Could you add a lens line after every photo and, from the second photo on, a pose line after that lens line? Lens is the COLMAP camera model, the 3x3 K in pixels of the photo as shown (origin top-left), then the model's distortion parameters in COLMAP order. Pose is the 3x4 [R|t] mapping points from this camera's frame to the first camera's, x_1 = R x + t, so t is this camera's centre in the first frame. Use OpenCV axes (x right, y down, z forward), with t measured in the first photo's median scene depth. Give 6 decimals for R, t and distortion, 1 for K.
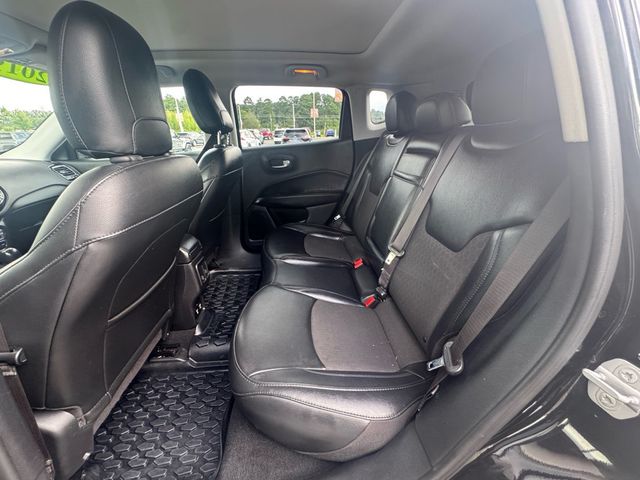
lens RADIAL K [[259.4, 0, 319.2], [0, 259.4, 243.8], [0, 0, 1]] dist [-0.001921, -0.000098]
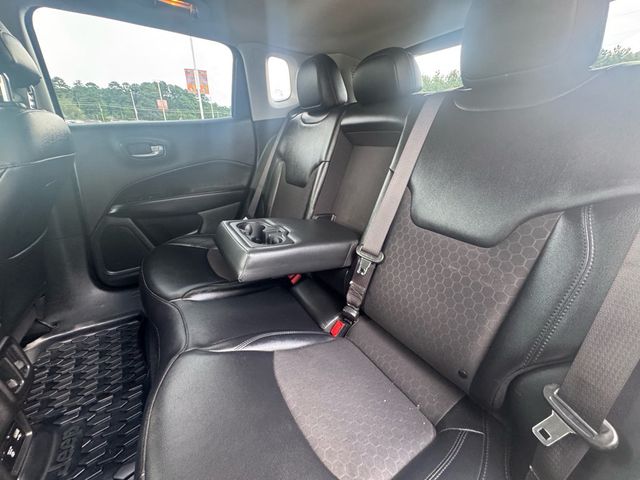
lens RADIAL K [[259.4, 0, 320.0], [0, 259.4, 241.5], [0, 0, 1]] dist [-0.001921, -0.000098]
pose [[0.884377, -0.153322, 0.440875, -0.089747], [0.155399, 0.987345, 0.031642, -0.034354], [-0.440147, 0.040528, 0.897011, 0.231567]]
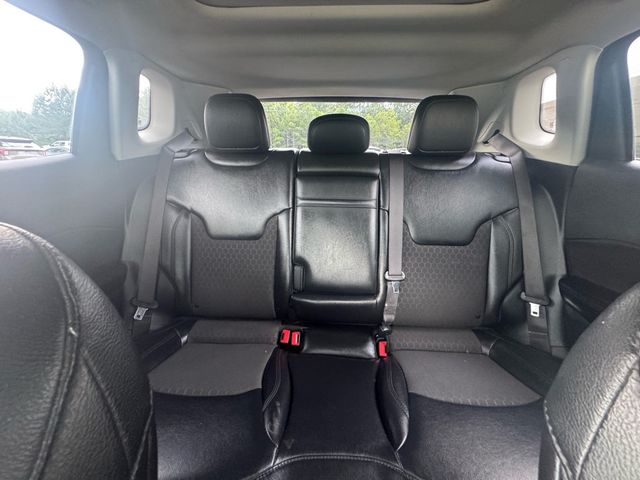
lens RADIAL K [[259.4, 0, 320.5], [0, 259.4, 238.4], [0, 0, 1]] dist [-0.001921, -0.000098]
pose [[0.094021, -0.322173, 0.942000, -0.342499], [0.358200, 0.893774, 0.269927, -0.269786], [-0.928899, 0.312046, 0.199436, 0.602110]]
